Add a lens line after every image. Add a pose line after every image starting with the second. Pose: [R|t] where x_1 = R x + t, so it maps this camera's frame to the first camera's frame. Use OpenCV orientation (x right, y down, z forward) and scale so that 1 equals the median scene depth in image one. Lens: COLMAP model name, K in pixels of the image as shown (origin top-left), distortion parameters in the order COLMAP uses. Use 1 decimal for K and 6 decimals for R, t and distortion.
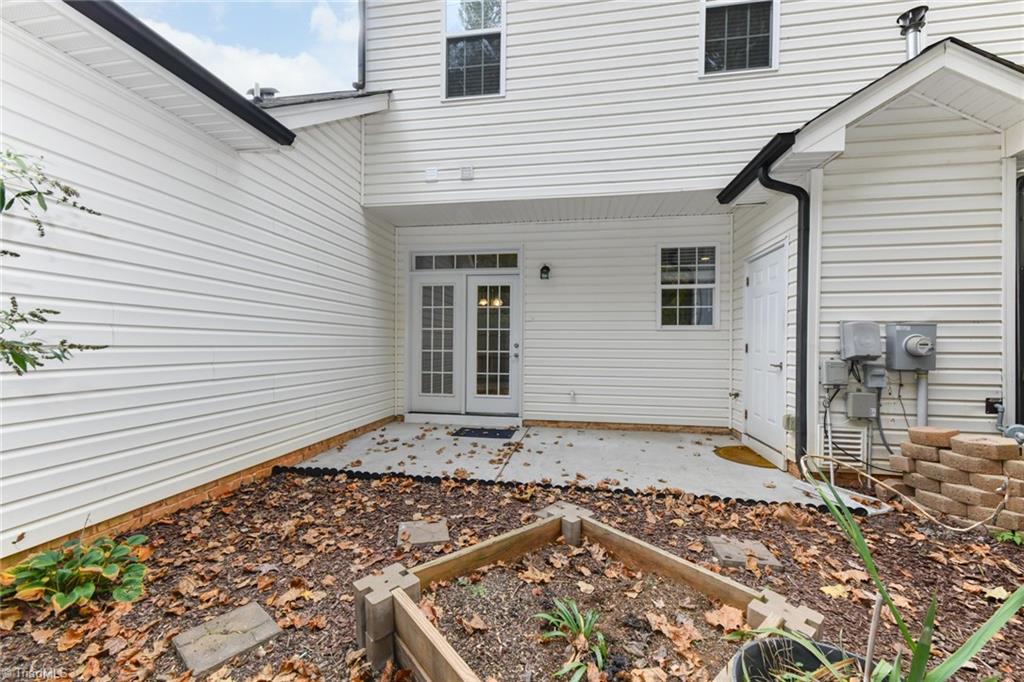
lens RADIAL K [[411.1, 0, 513.5], [0, 411.1, 346.2], [0, 0, 1]] dist [0.020964, -0.006326]
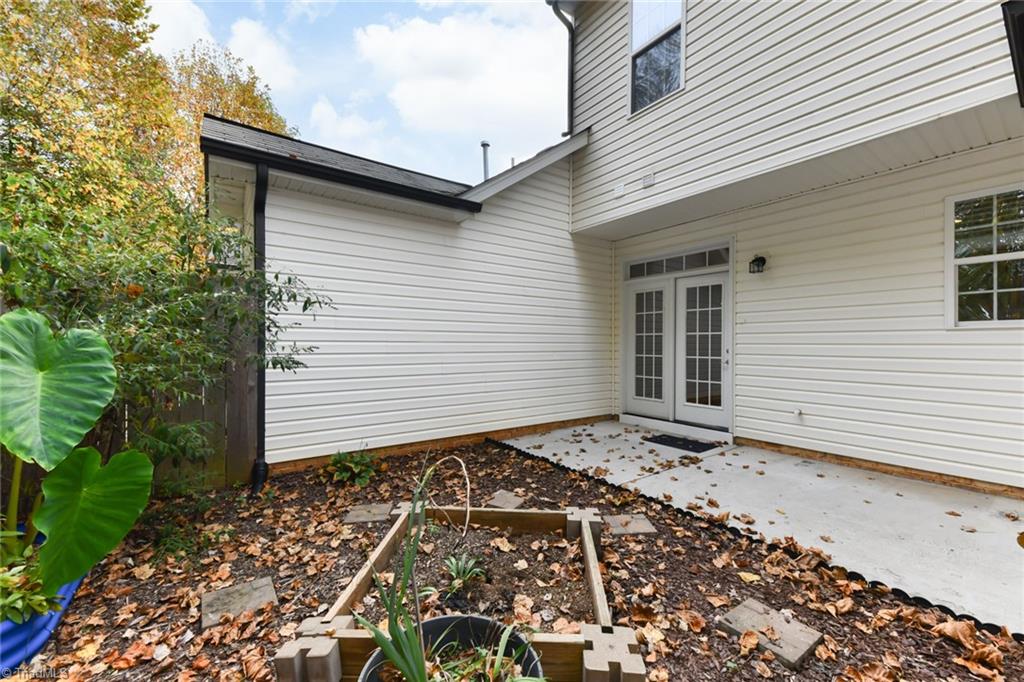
lens RADIAL K [[411.1, 0, 513.0], [0, 411.1, 343.7], [0, 0, 1]] dist [0.020964, -0.006326]
pose [[0.706799, -0.005504, -0.707393, 0.347145], [0.001308, 0.999978, -0.006474, -0.014399], [0.707413, 0.003651, 0.706791, 0.051264]]
